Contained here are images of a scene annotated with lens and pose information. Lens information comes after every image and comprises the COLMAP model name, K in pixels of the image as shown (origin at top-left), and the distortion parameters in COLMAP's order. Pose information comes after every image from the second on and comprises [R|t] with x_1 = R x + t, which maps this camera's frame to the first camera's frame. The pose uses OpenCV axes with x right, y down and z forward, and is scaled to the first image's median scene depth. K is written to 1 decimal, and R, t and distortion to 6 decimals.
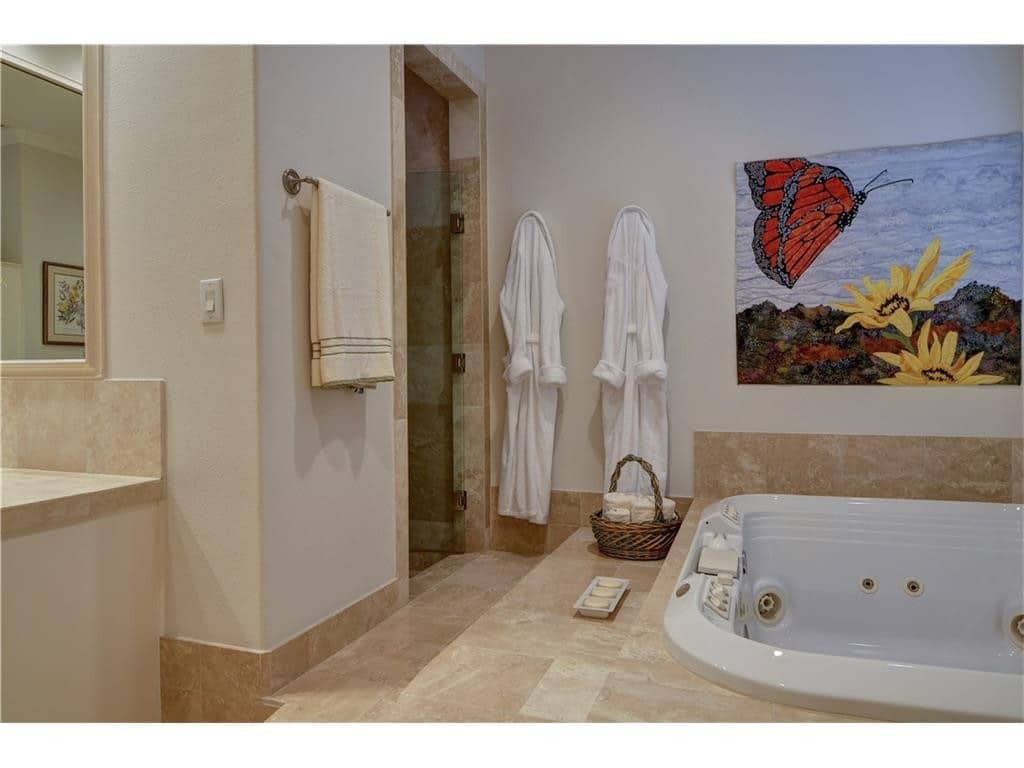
lens RADIAL K [[697.4, 0, 512.4], [0, 697.4, 379.1], [0, 0, 1]] dist [0.027019, -0.002219]
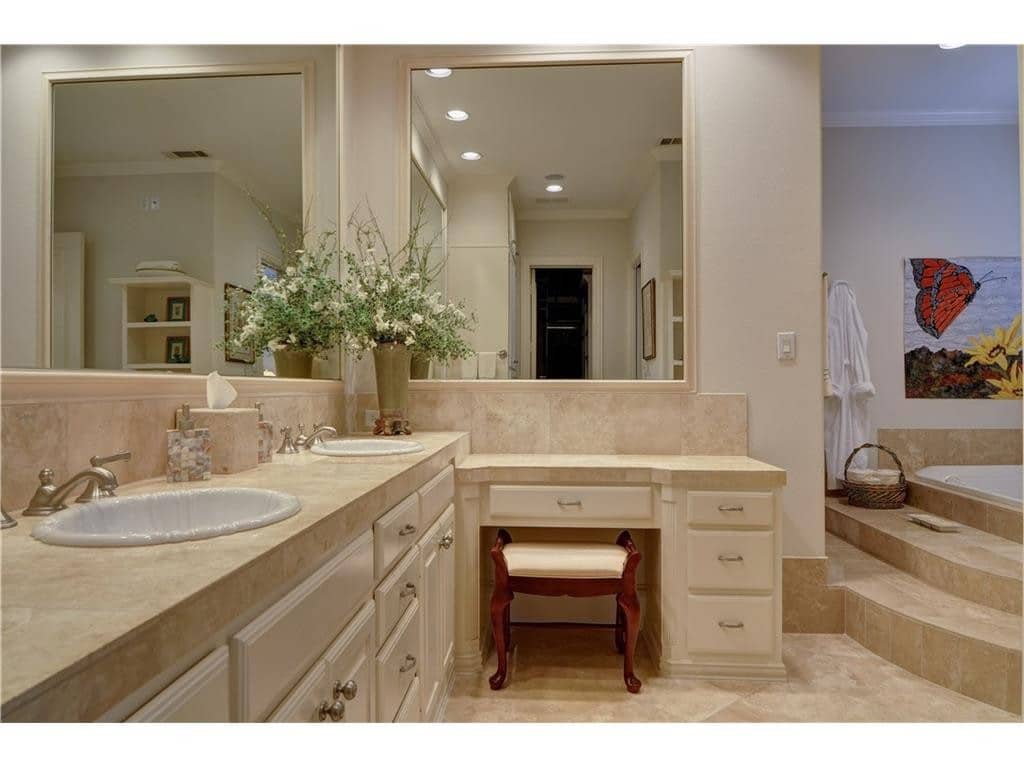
lens RADIAL K [[664.2, 0, 510.7], [0, 664.2, 383.4], [0, 0, 1]] dist [-0.000564, -0.001278]
pose [[0.963355, 0.007309, 0.268129, -0.981948], [-0.002456, 0.999827, -0.018430, 0.003877], [-0.268217, 0.017096, 0.963207, -0.210262]]
